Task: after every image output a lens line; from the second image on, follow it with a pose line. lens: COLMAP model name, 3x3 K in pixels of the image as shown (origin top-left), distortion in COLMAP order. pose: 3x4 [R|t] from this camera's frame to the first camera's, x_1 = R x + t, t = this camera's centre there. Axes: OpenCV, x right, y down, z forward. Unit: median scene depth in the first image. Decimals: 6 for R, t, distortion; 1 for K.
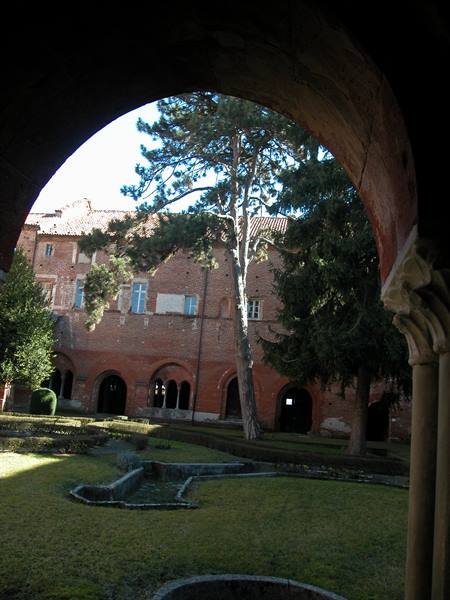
lens RADIAL K [[533.7, 0, 225.0], [0, 533.7, 300.0], [0, 0, 1]] dist [-0.082922, -0.003241]
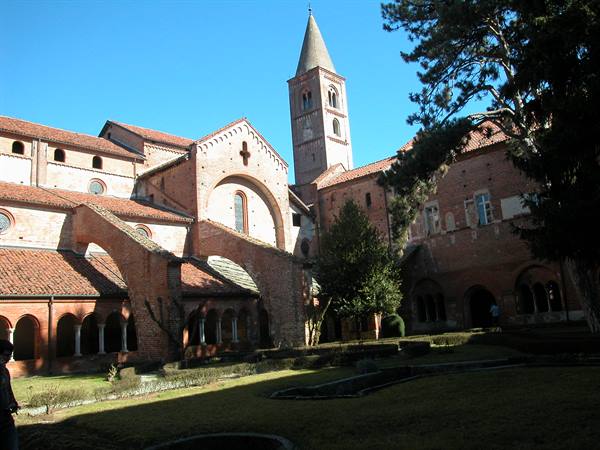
lens RADIAL K [[533.7, 0, 300.0], [0, 533.7, 225.0], [0, 0, 1]] dist [-0.082922, -0.003241]
pose [[0.751841, -0.254693, -0.608166, 0.180923], [0.254199, 0.963043, -0.089059, 0.025851], [0.608373, -0.087637, 0.788798, 0.005873]]
